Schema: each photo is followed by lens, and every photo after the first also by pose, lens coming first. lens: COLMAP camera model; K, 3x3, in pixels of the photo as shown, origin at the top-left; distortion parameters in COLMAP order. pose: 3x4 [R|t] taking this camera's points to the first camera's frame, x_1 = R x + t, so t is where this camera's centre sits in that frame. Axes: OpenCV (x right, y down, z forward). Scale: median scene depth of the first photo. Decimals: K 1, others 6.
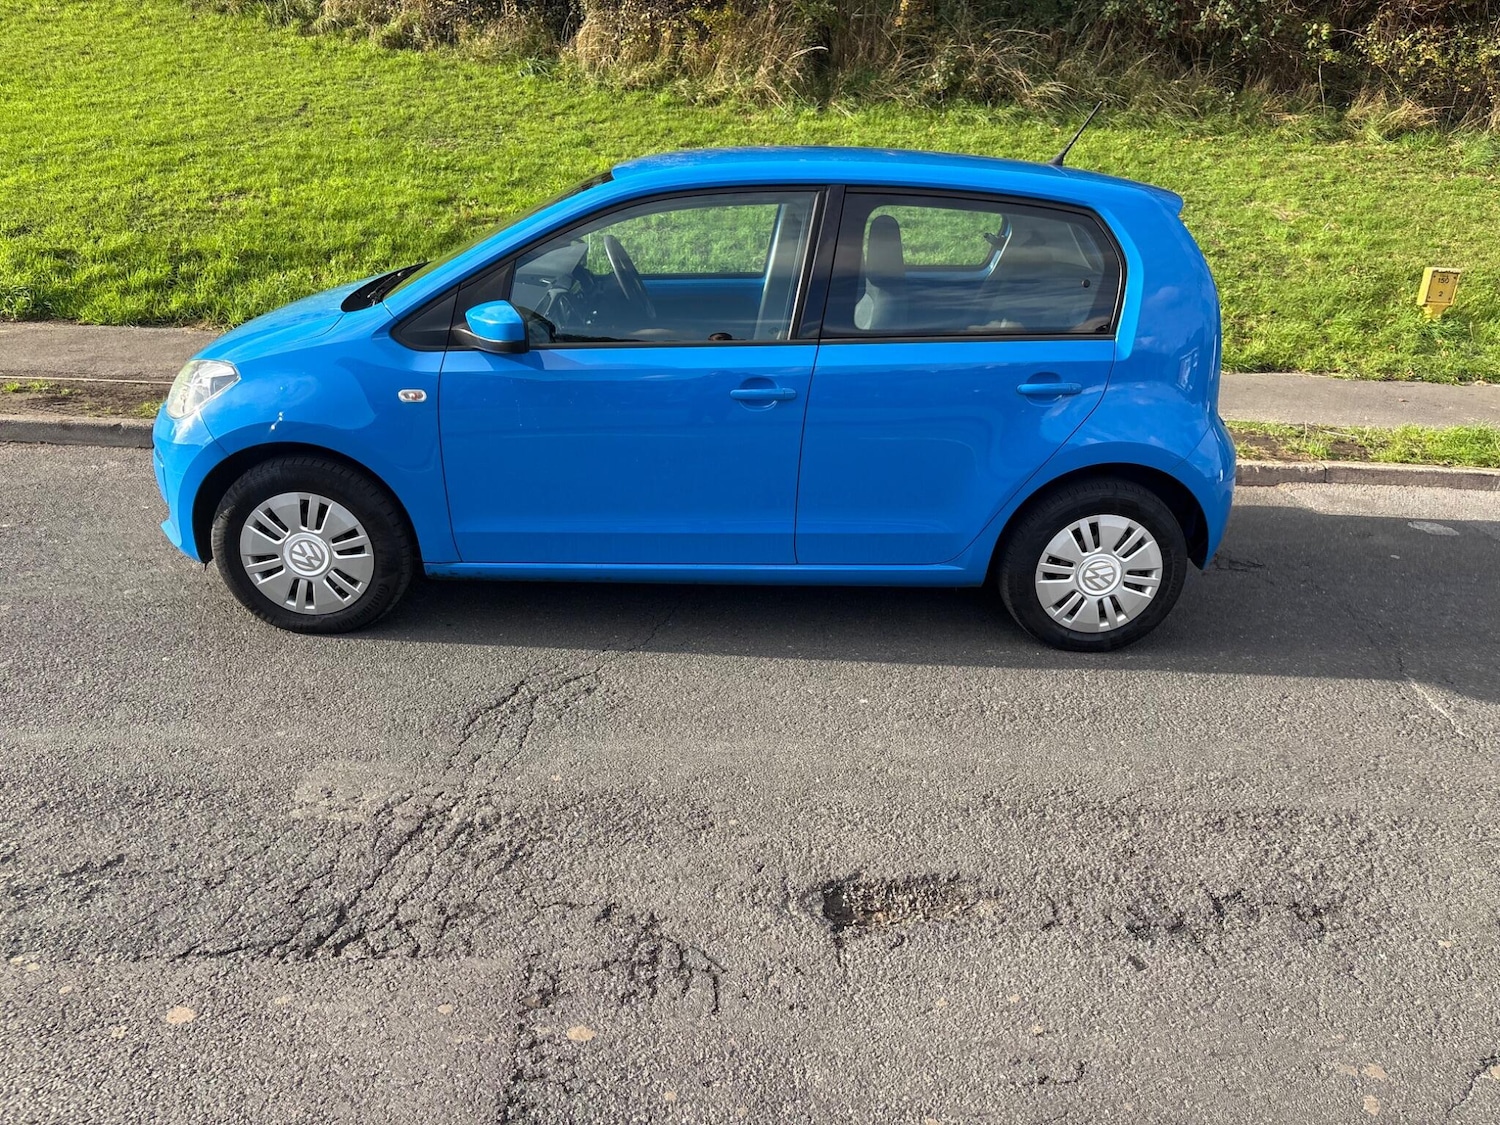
lens RADIAL K [[1157.1, 0, 750.0], [0, 1157.1, 562.5], [0, 0, 1]] dist [0.060923, -0.070982]
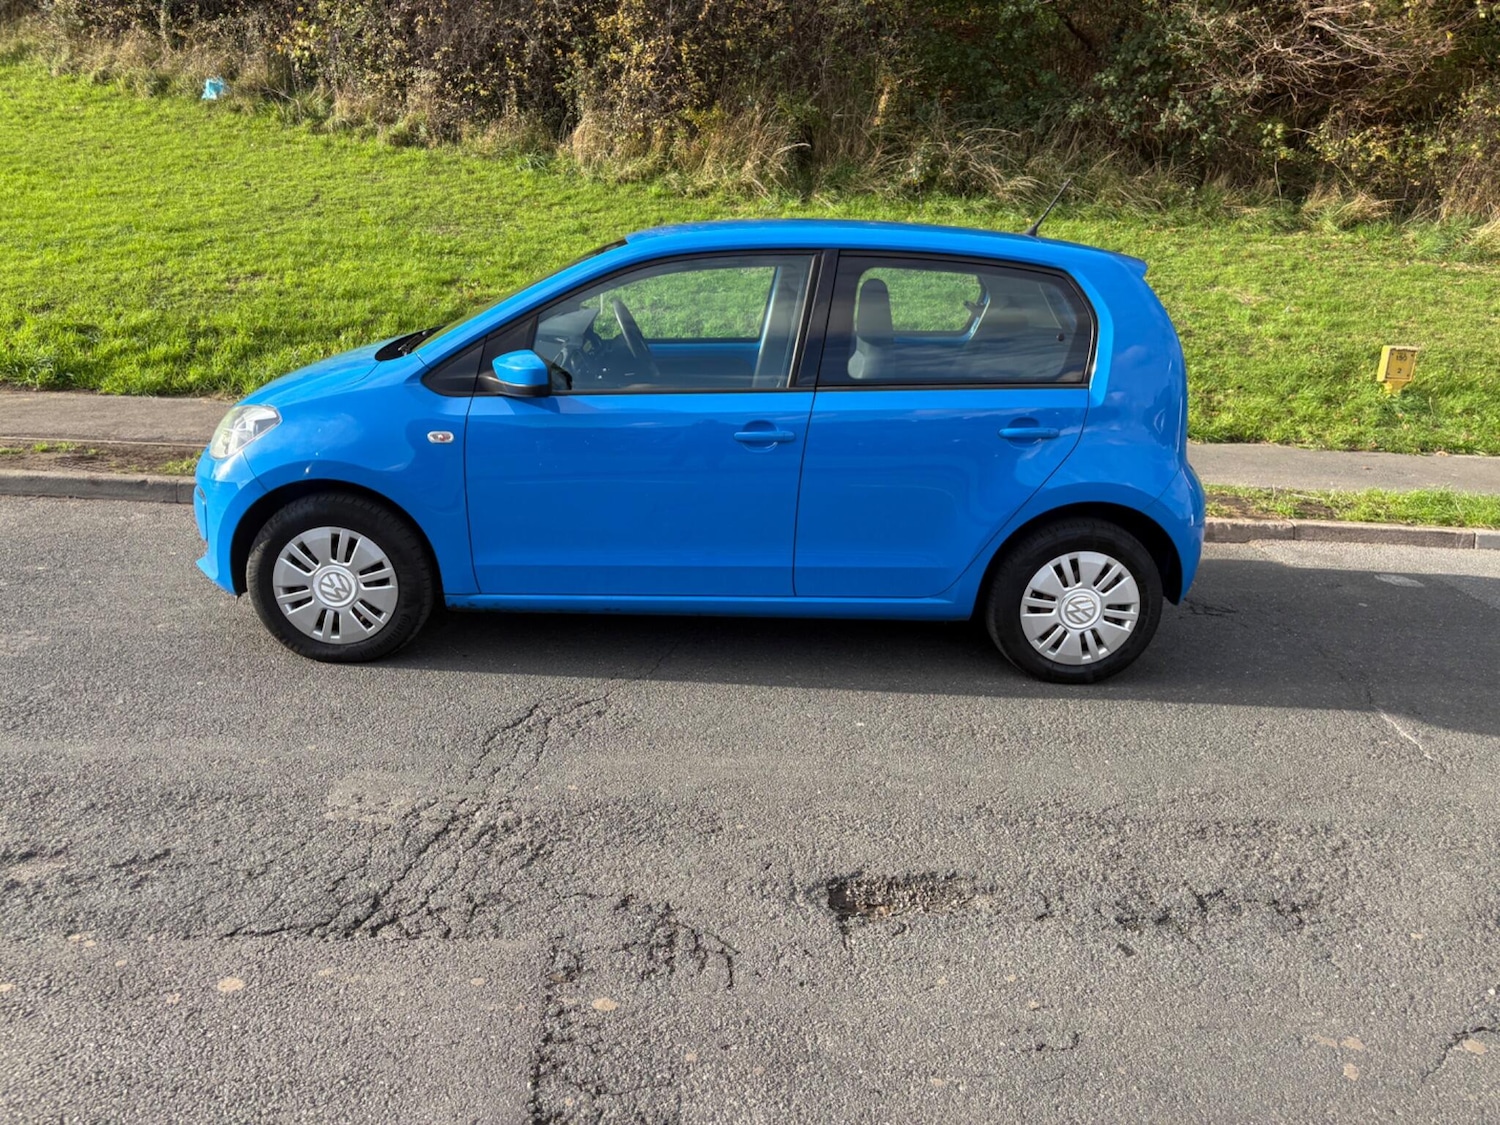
lens RADIAL K [[1154.8, 0, 737.7], [0, 1154.8, 544.6], [0, 0, 1]] dist [0.037399, -0.028306]
pose [[0.999987, -0.001800, 0.004799, -0.015922], [0.002220, 0.996045, -0.088817, 0.045236], [-0.004620, 0.088826, 0.996036, -0.051218]]
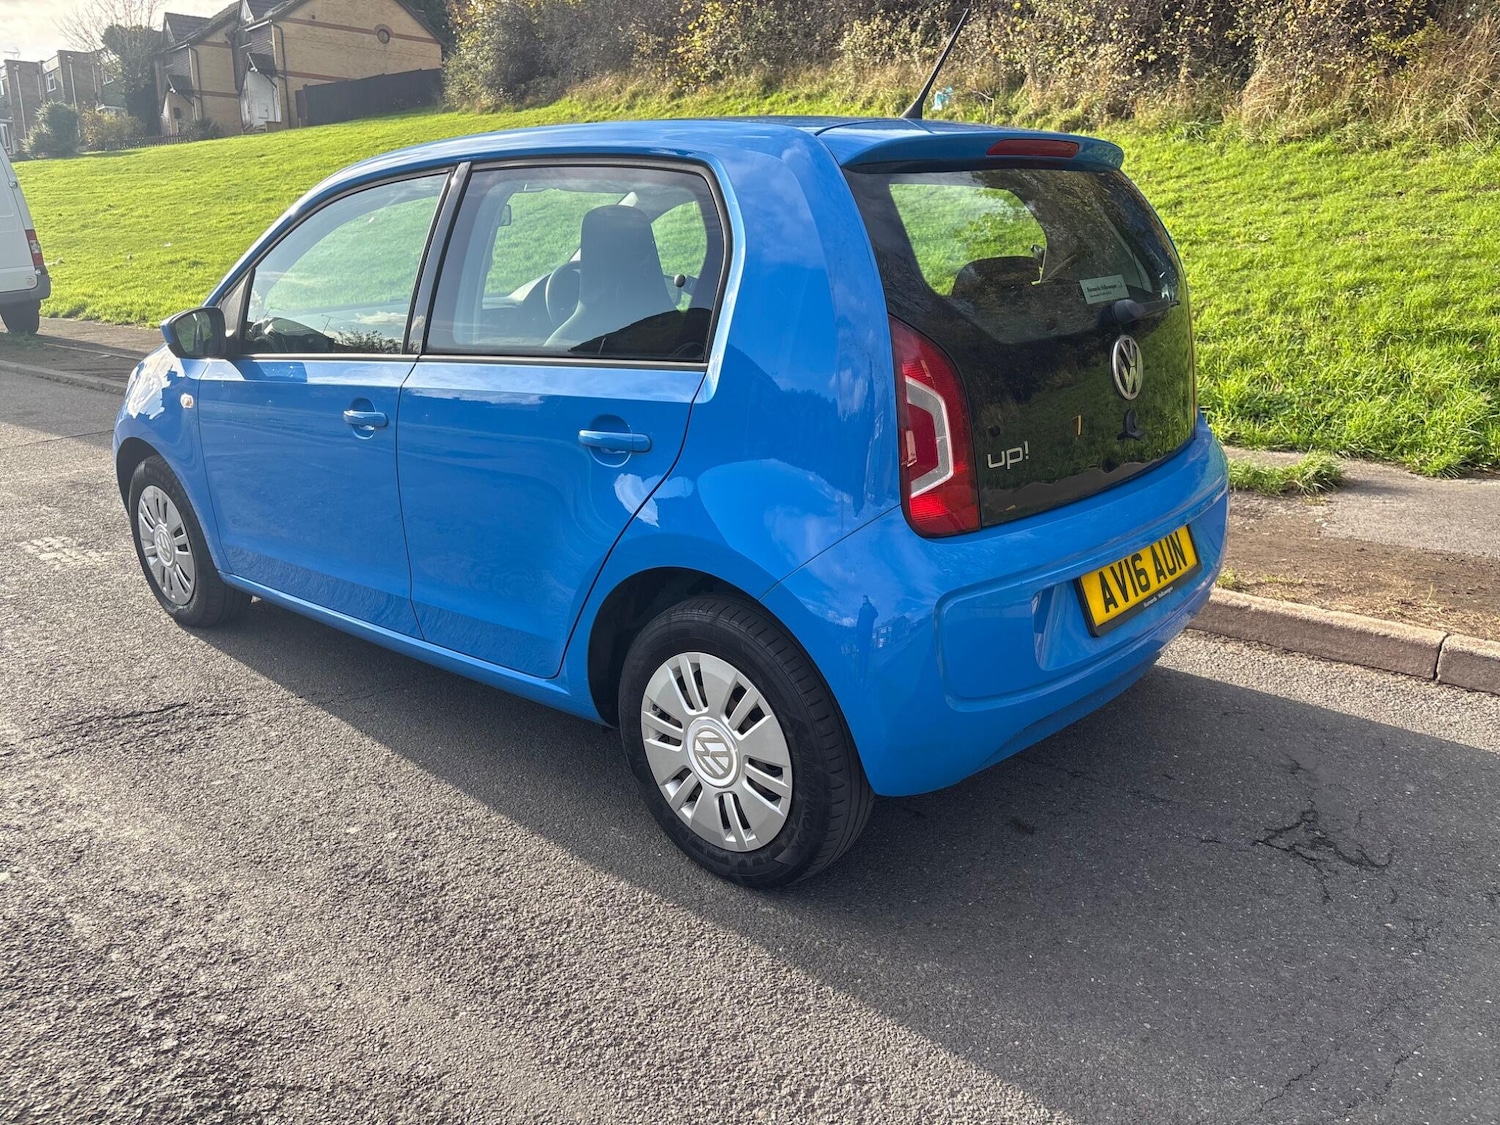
lens RADIAL K [[1156.7, 0, 751.5], [0, 1156.7, 564.2], [0, 0, 1]] dist [0.065531, -0.079563]
pose [[0.725100, 0.135892, -0.675102, 0.718942], [-0.195139, 0.980700, -0.012184, -0.084003], [0.660417, 0.140573, 0.737624, 0.551685]]
